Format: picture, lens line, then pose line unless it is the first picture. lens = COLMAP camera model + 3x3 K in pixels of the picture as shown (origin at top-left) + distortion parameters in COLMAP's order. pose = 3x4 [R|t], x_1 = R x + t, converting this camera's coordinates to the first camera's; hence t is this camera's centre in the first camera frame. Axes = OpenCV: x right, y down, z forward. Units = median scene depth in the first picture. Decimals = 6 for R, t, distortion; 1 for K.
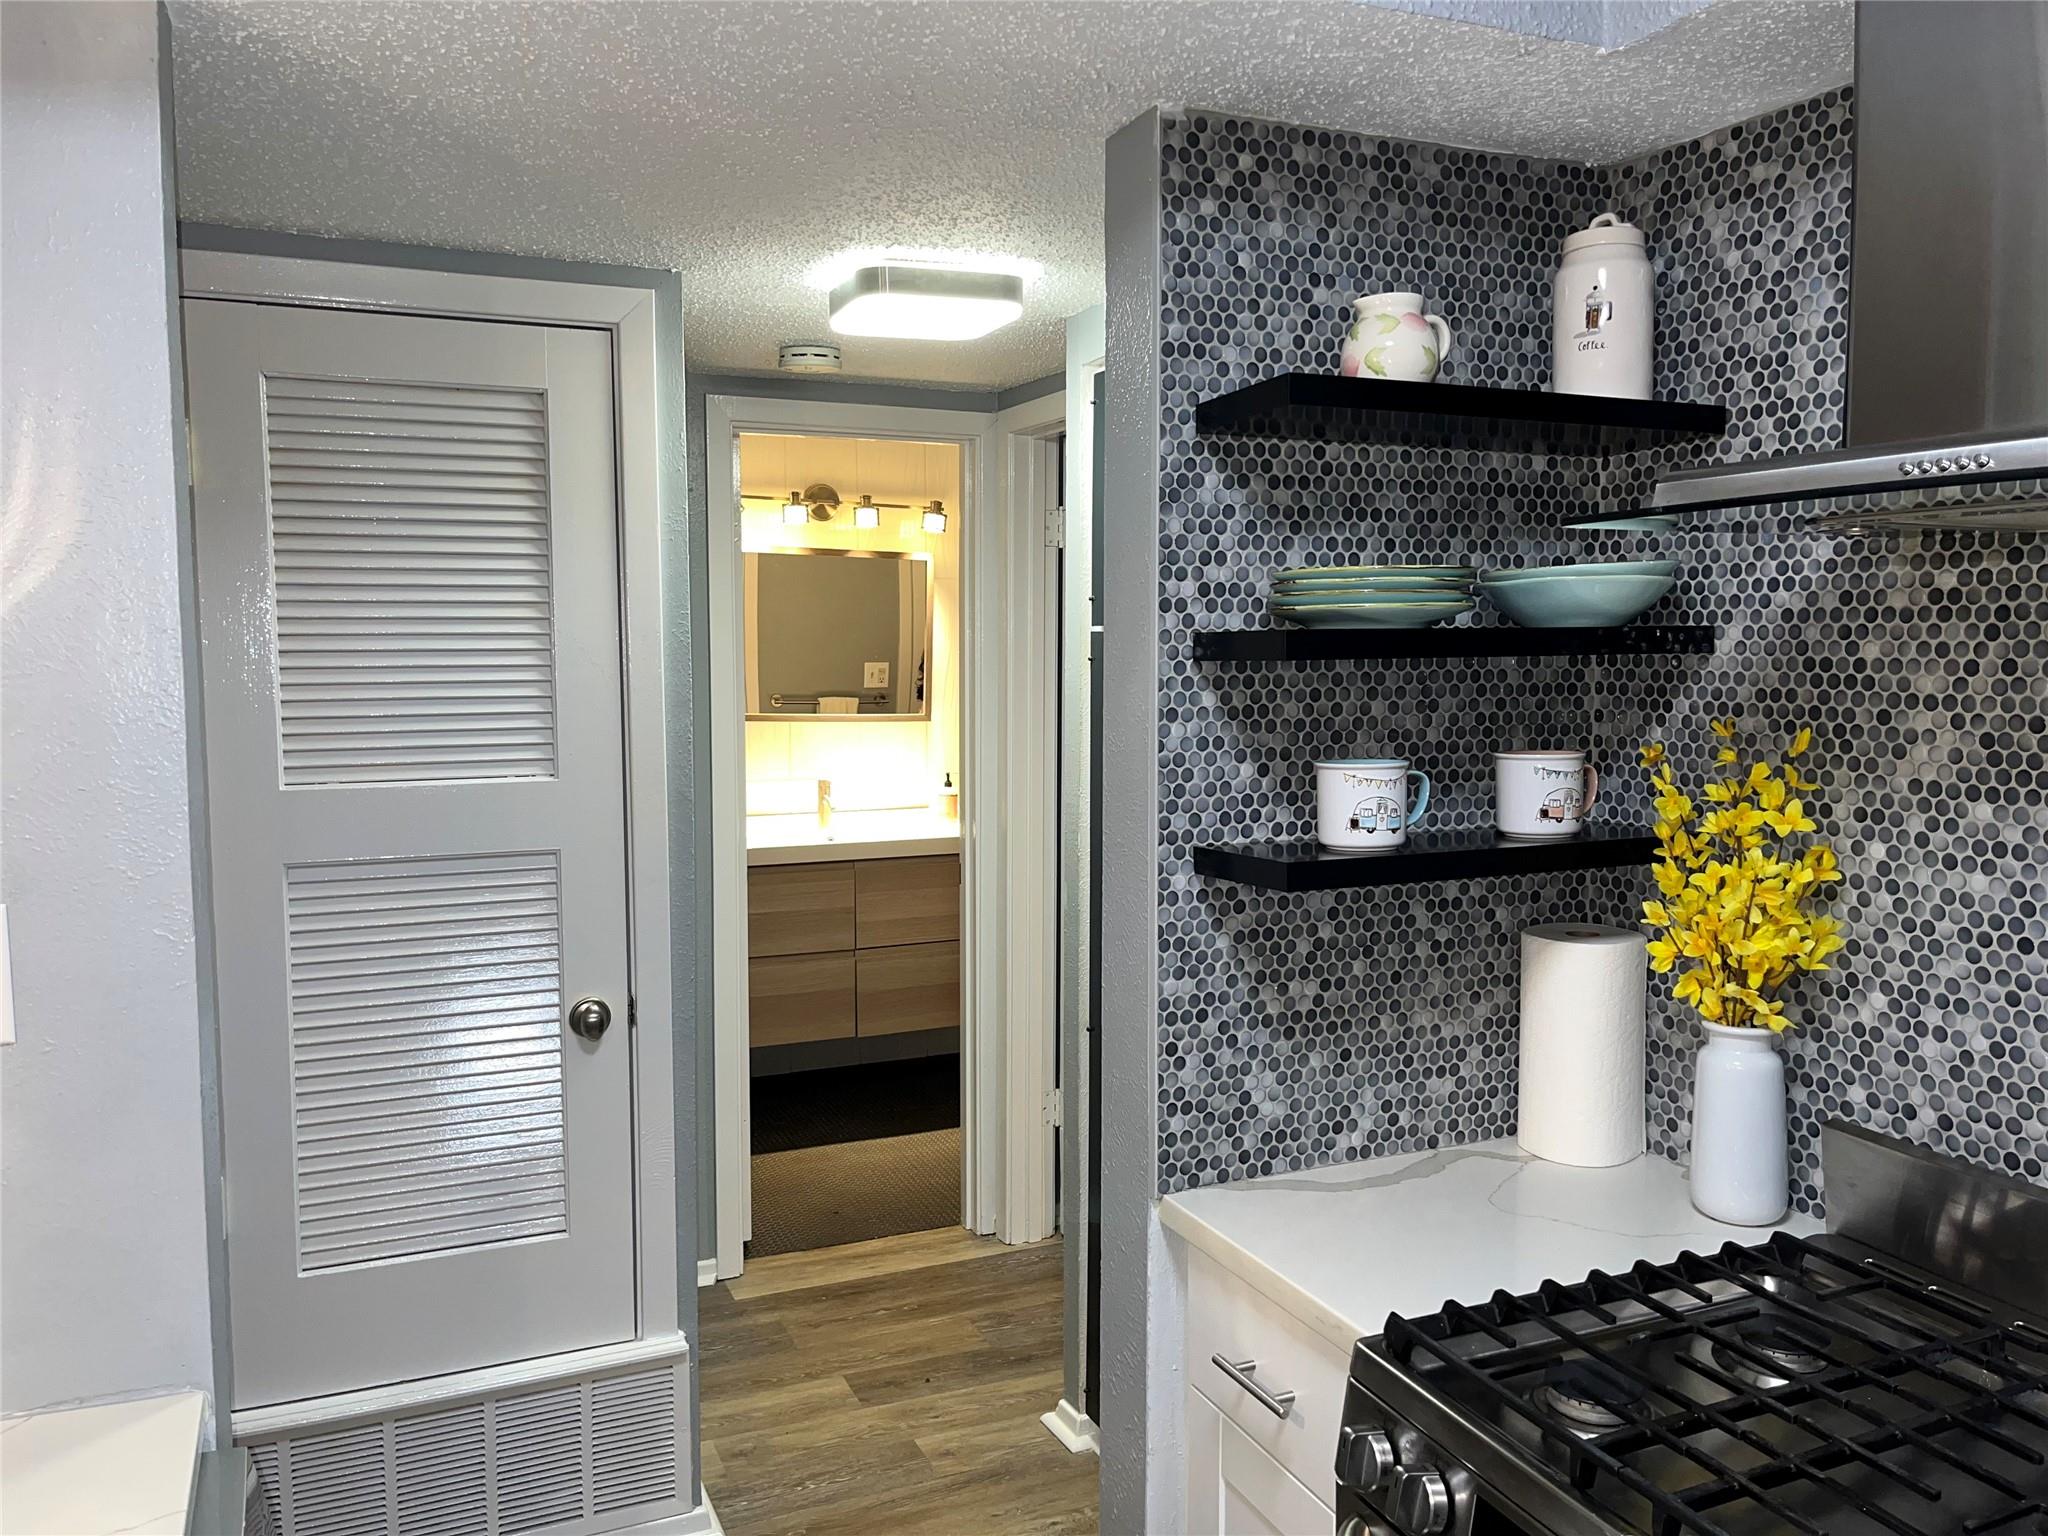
lens RADIAL K [[1579.2, 0, 1026.8], [0, 1579.2, 762.0], [0, 0, 1]] dist [0.052759, -0.050188]
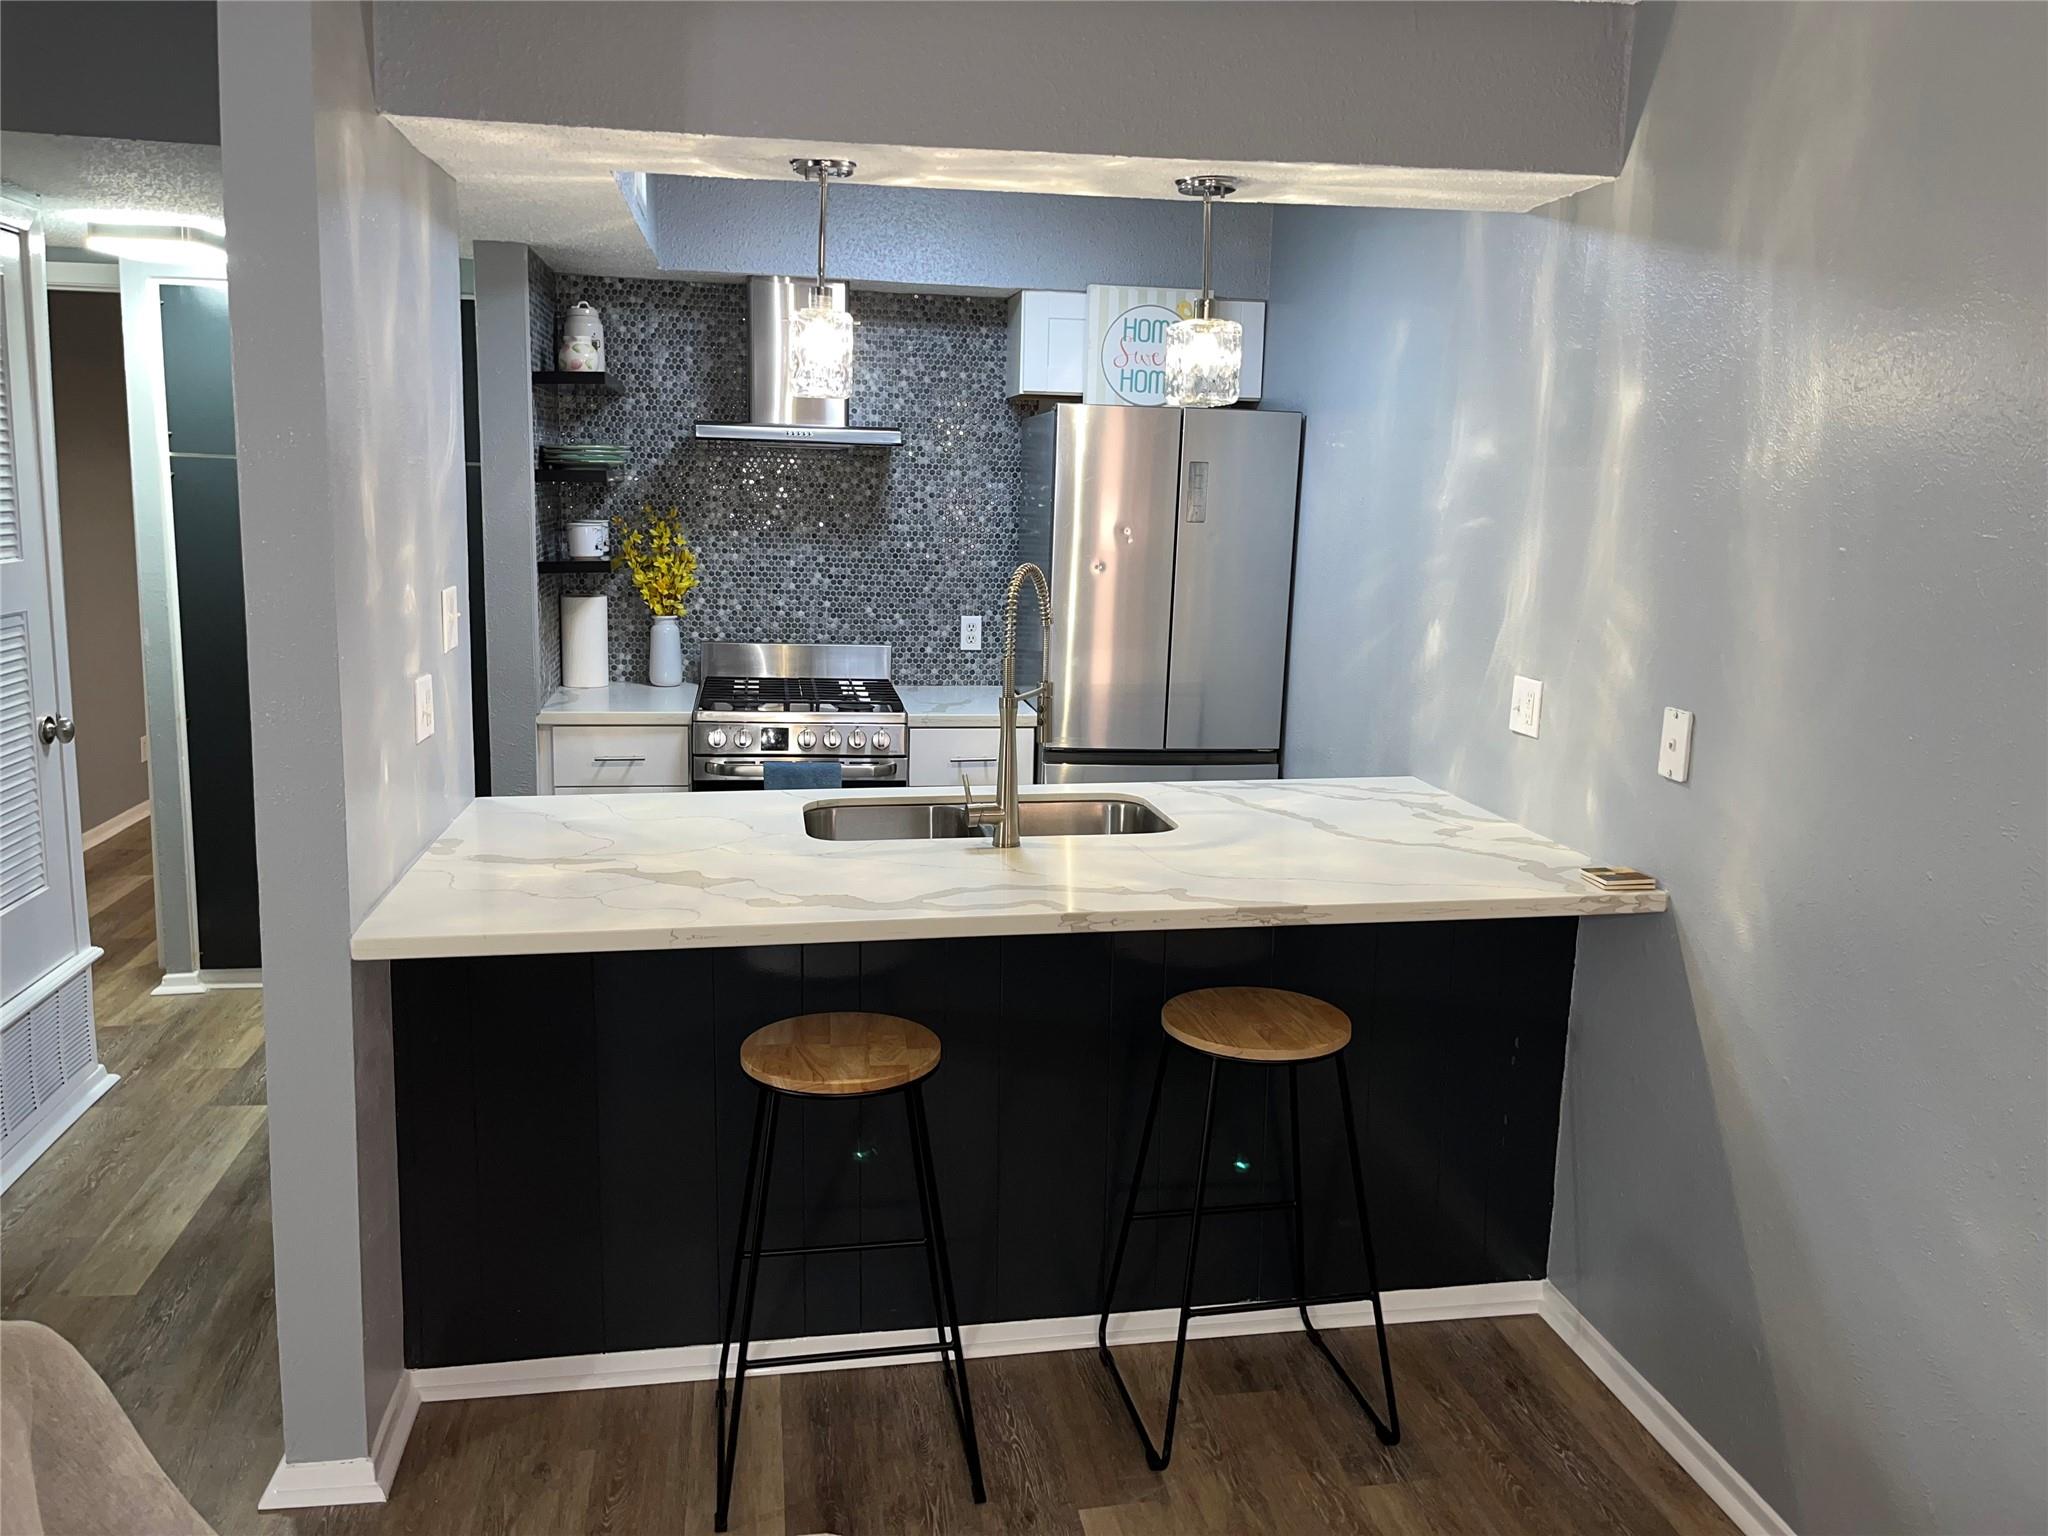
lens RADIAL K [[1579.2, 0, 1023.8], [0, 1579.2, 753.3], [0, 0, 1]] dist [0.052759, -0.050188]
pose [[0.236869, -0.157971, 0.958613, -2.160342], [0.050094, 0.987366, 0.150332, 0.016442], [-0.970249, 0.012412, 0.241789, -0.286080]]
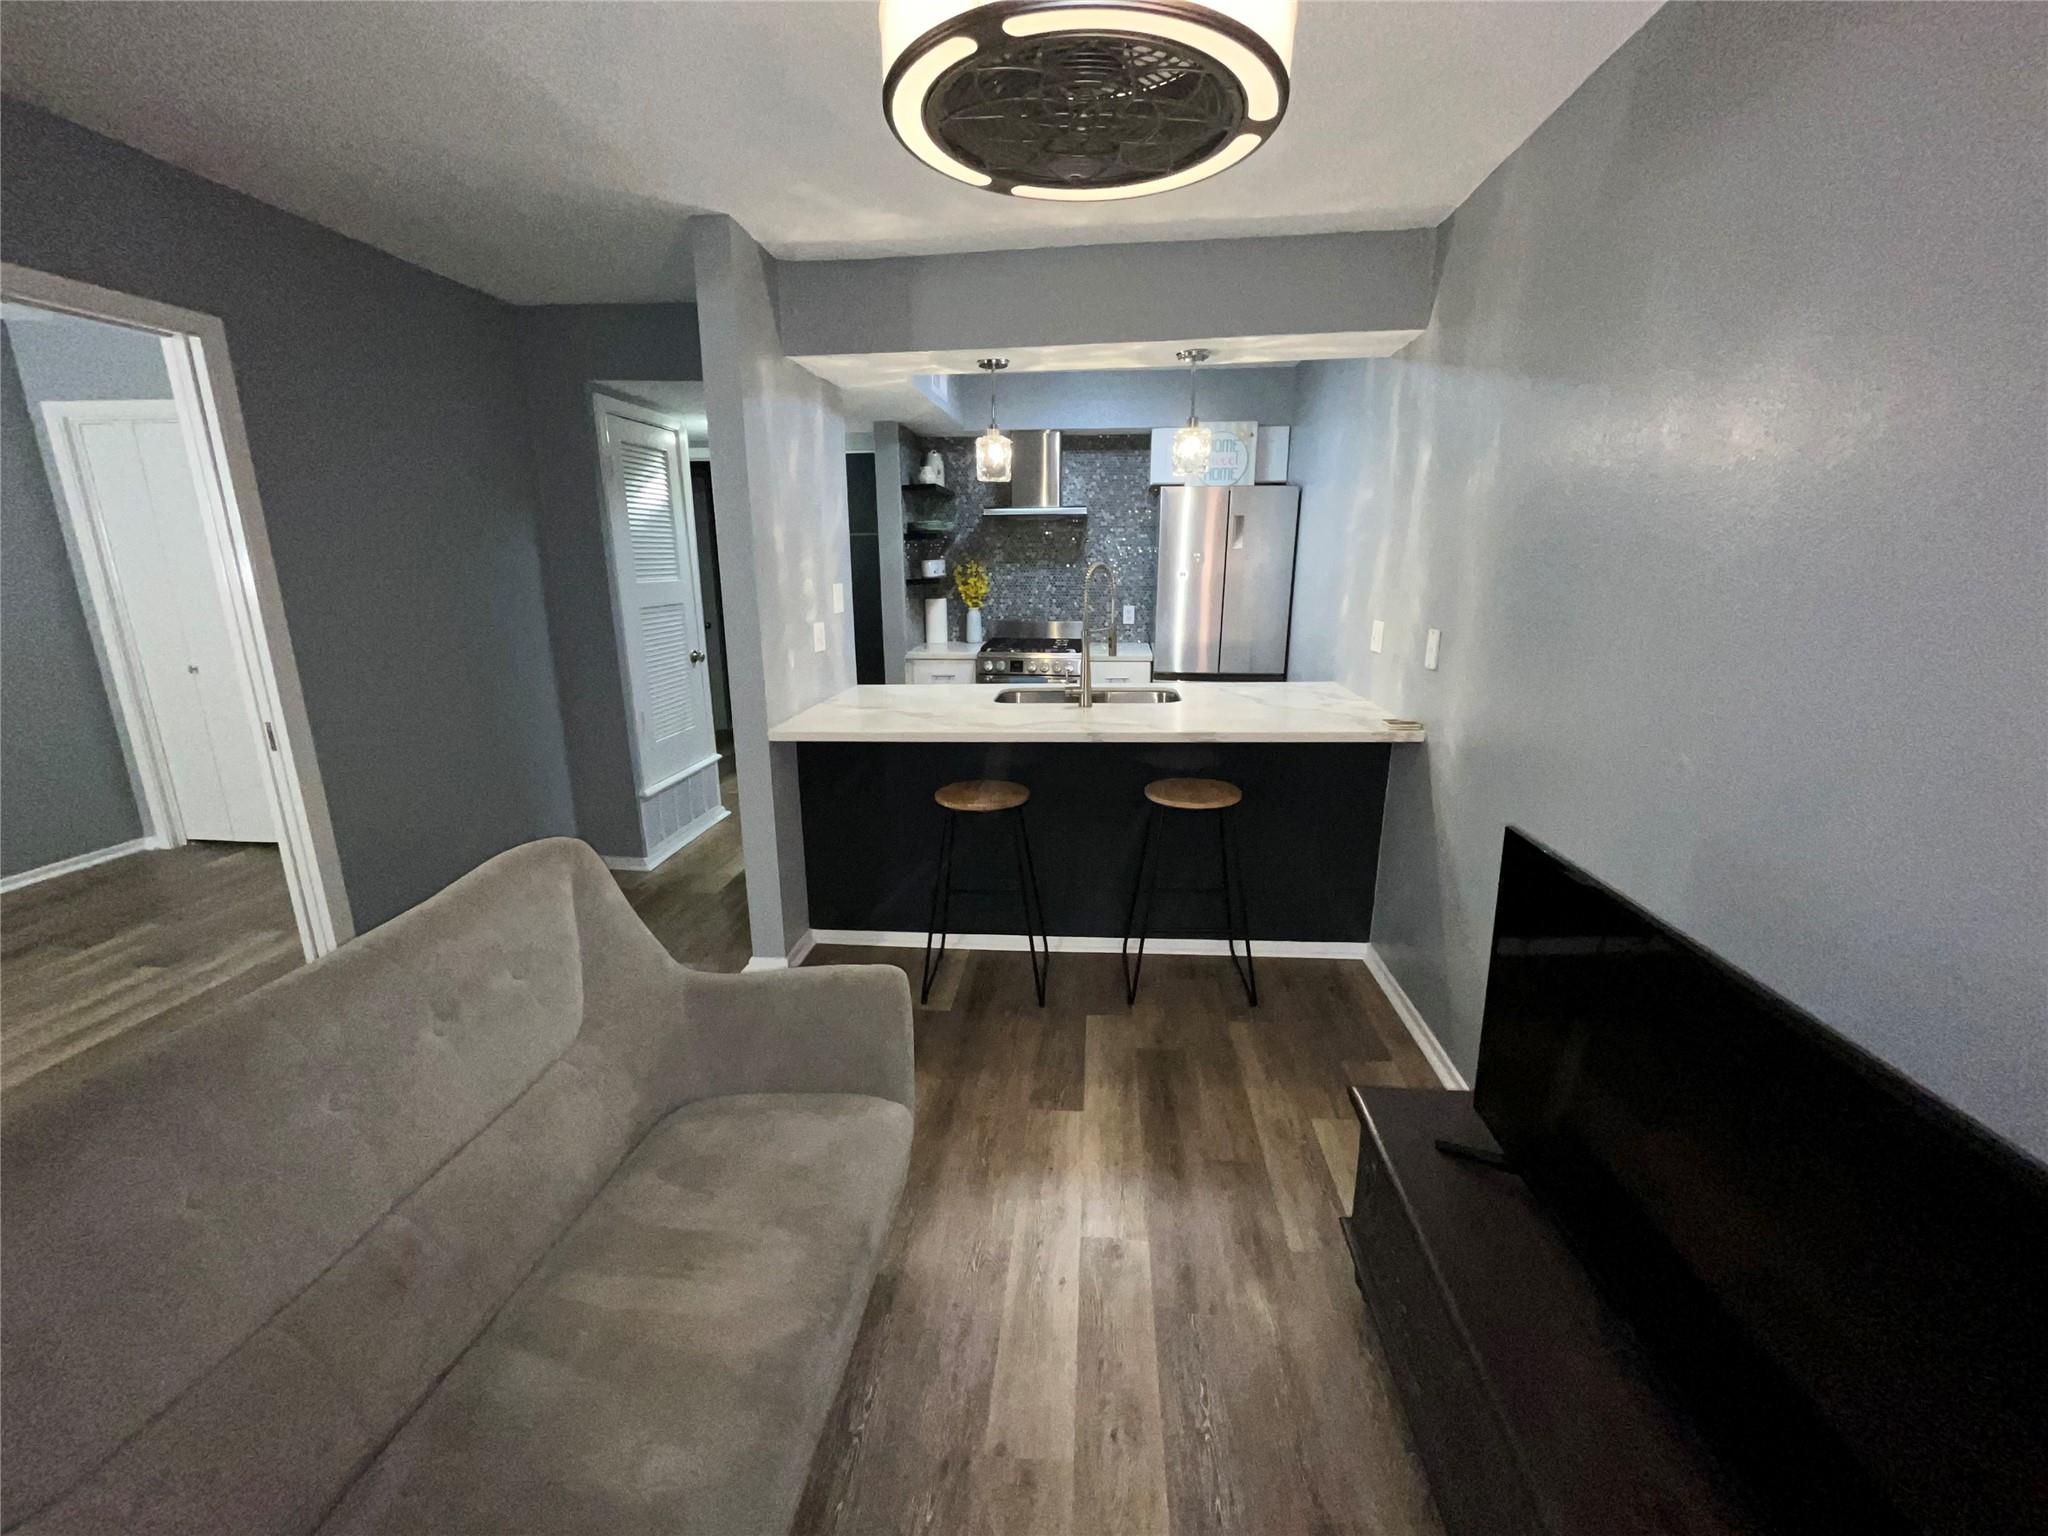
lens RADIAL K [[838.8, 0, 1023.1], [0, 838.8, 780.8], [0, 0, 1]] dist [-0.010555, -0.000166]
pose [[0.483519, -0.227057, 0.845372, -2.177145], [0.073990, 0.972917, 0.218995, 0.126947], [-0.872201, -0.043340, 0.487223, -0.644242]]
